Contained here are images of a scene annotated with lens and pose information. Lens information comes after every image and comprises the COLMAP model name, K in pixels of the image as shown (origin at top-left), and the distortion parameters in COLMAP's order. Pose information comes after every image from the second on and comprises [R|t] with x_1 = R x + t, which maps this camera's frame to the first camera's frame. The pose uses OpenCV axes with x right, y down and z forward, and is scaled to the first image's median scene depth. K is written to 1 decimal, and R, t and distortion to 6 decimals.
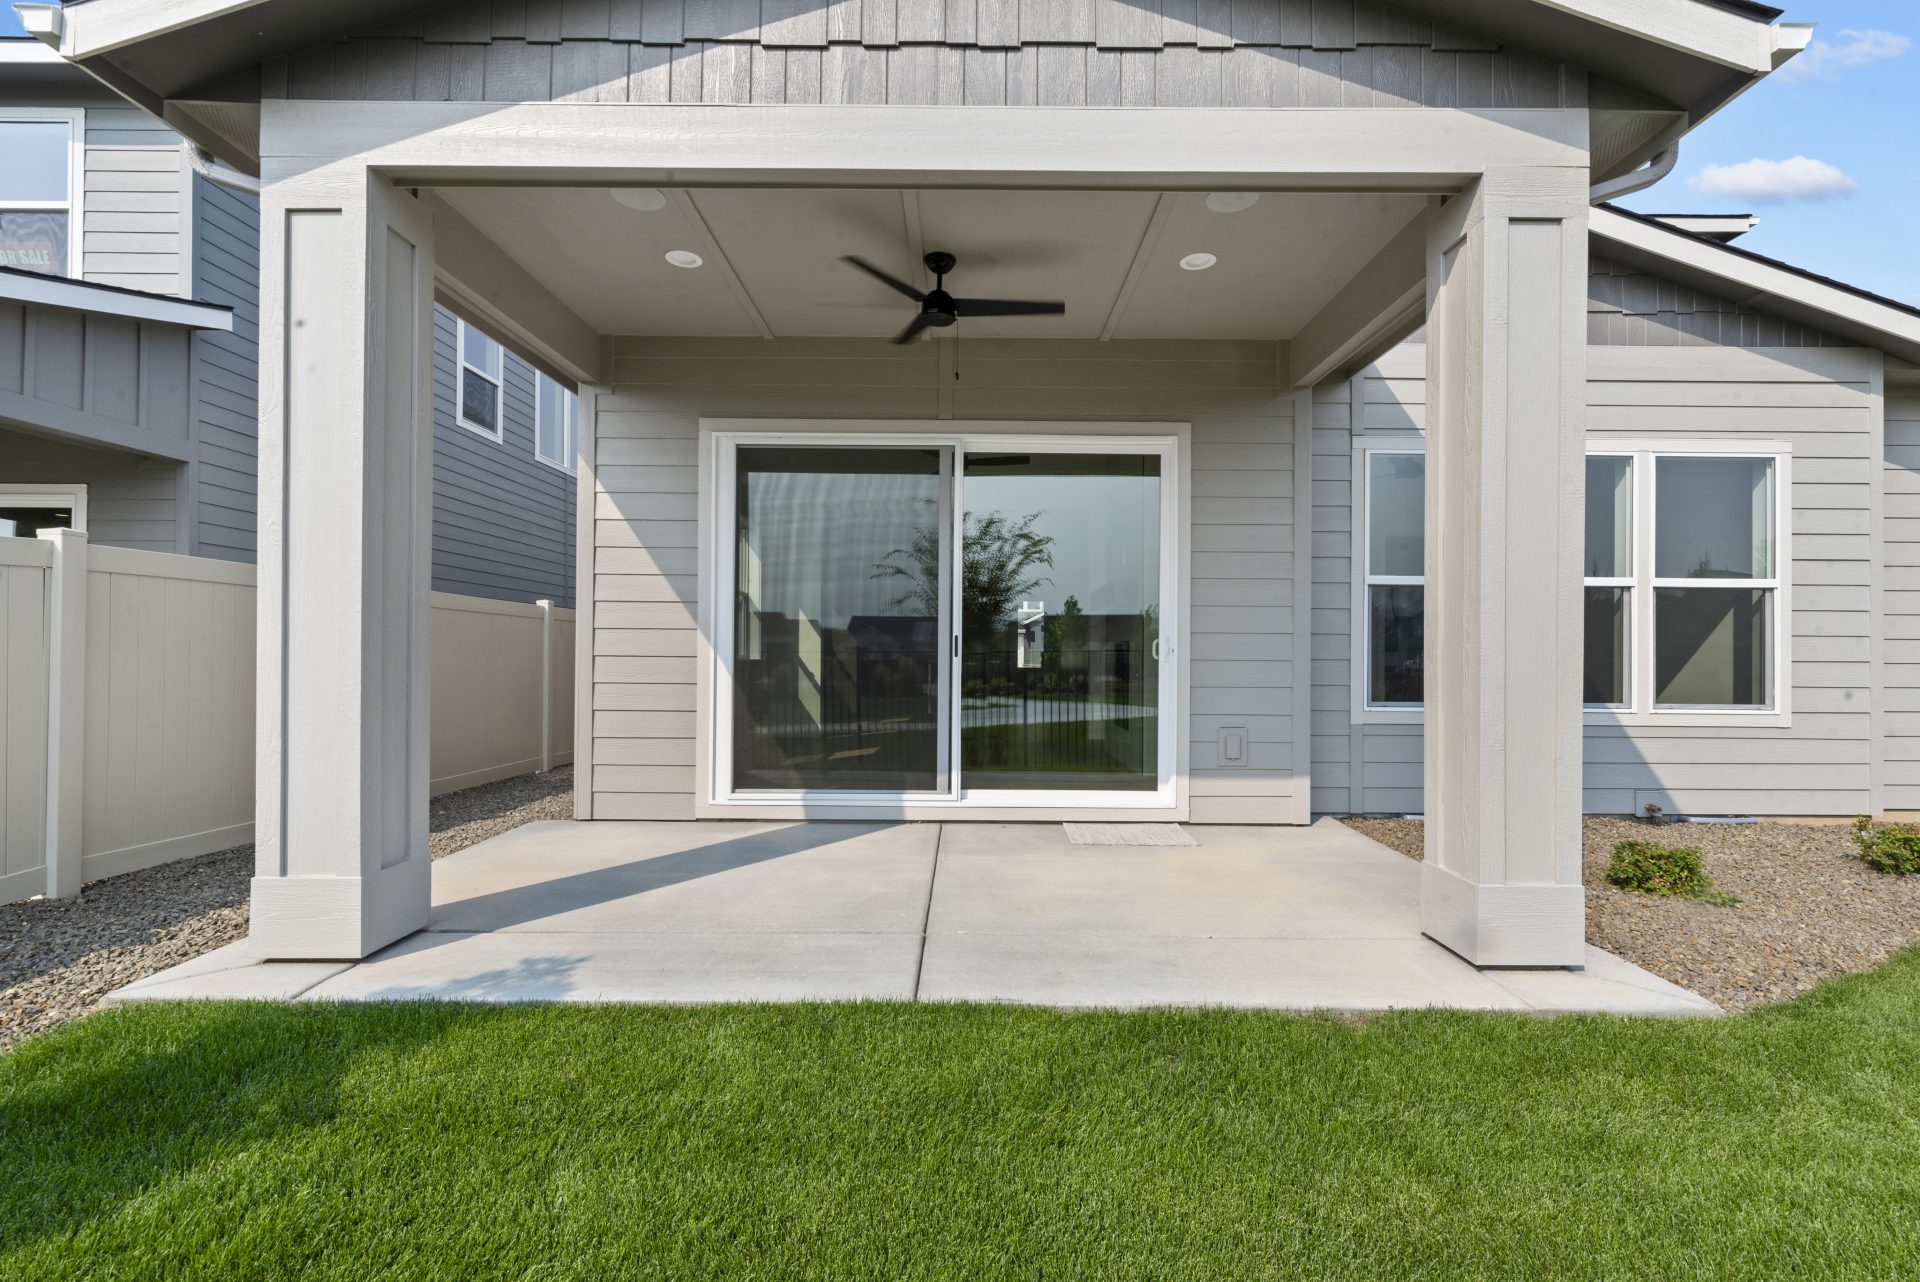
lens RADIAL K [[853.2, 0, 961.0], [0, 853.2, 648.3], [0, 0, 1]] dist [-0.000139, -0.000015]
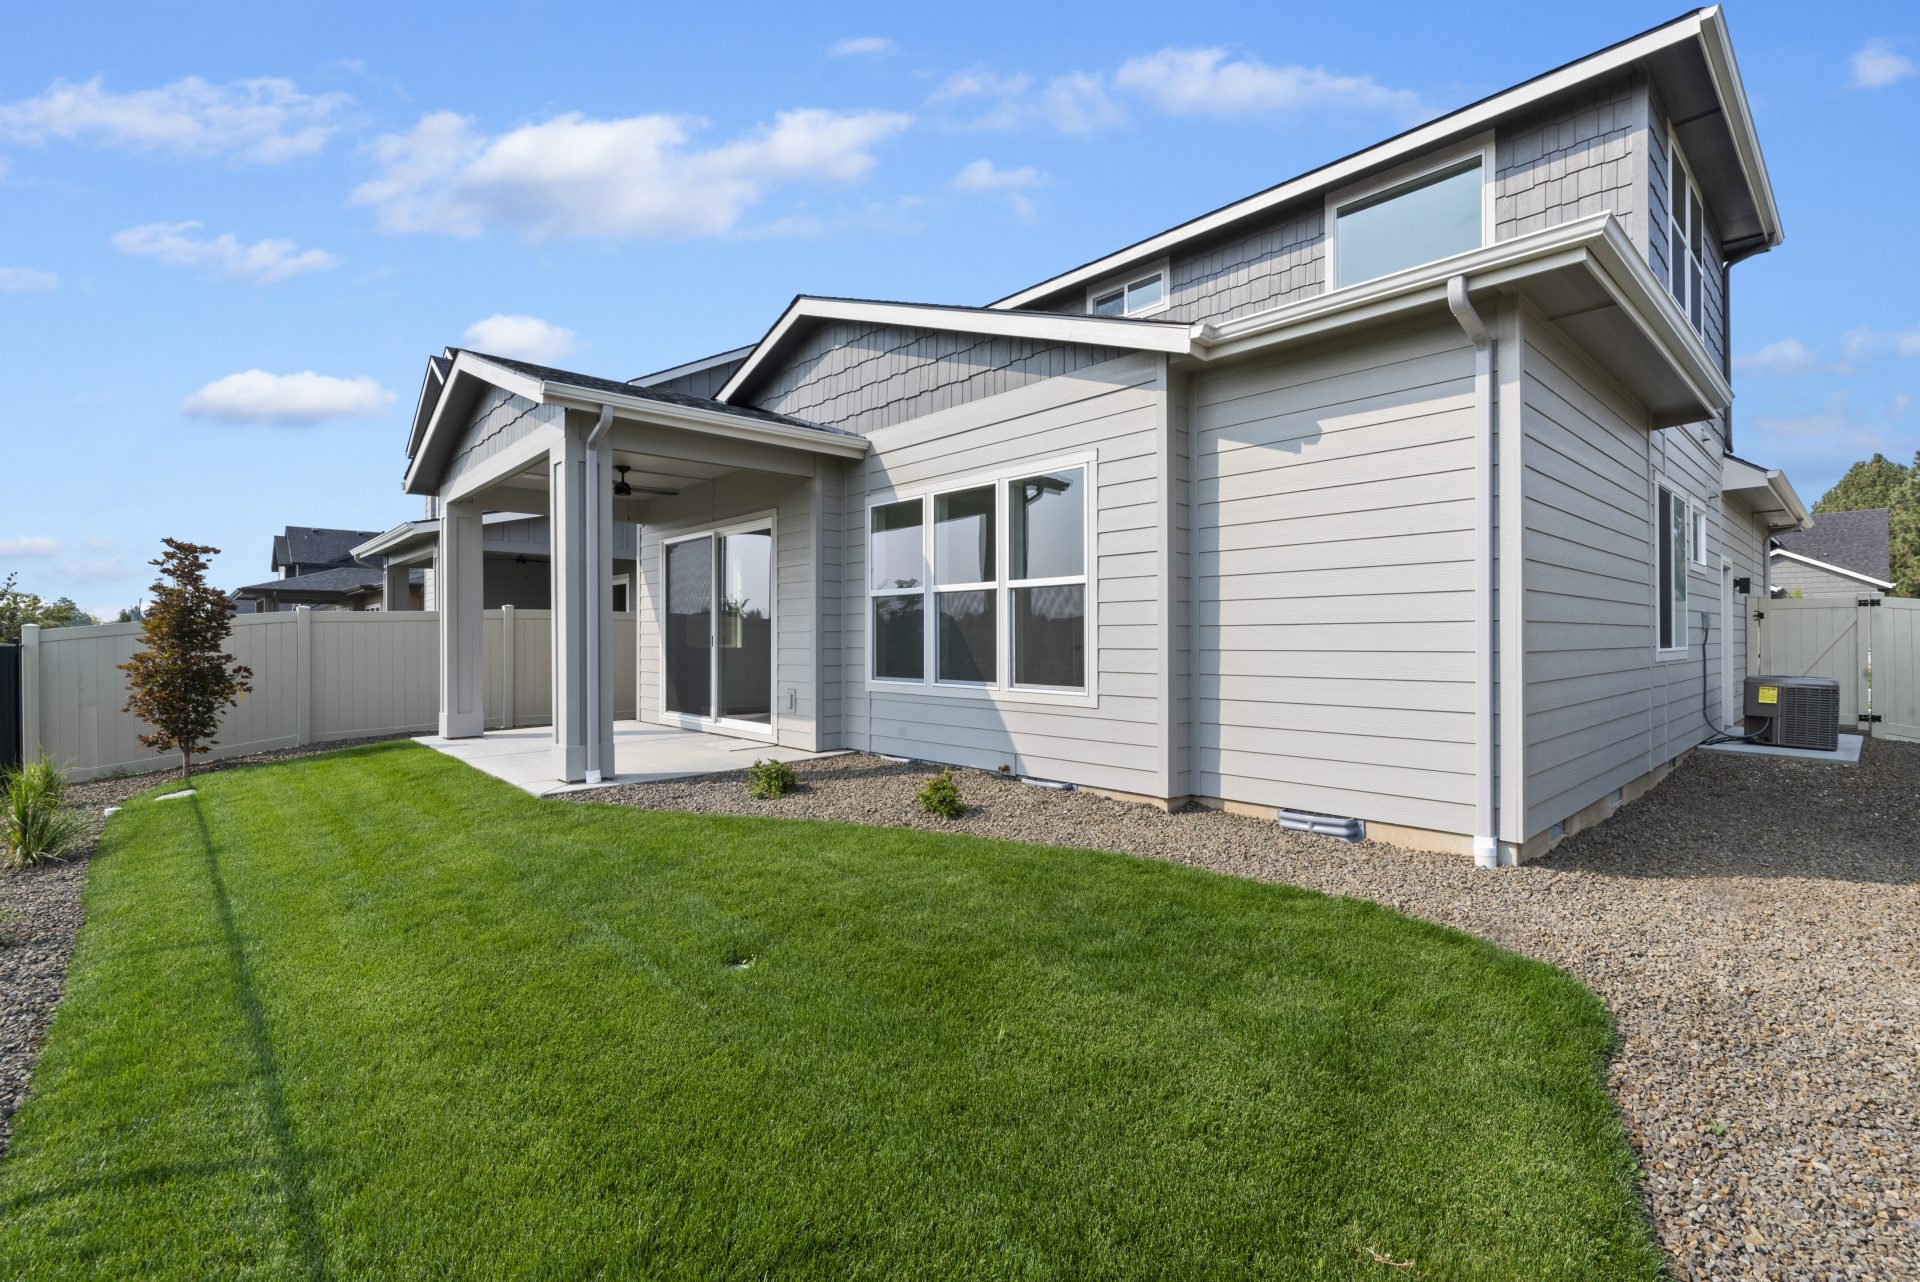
lens RADIAL K [[853.2, 0, 957.8], [0, 853.2, 636.9], [0, 0, 1]] dist [-0.000139, -0.000015]
pose [[0.671867, -0.011377, -0.740585, 1.668881], [0.015866, 0.999874, -0.000966, -0.001828], [0.740502, -0.011101, 0.671963, 0.121100]]
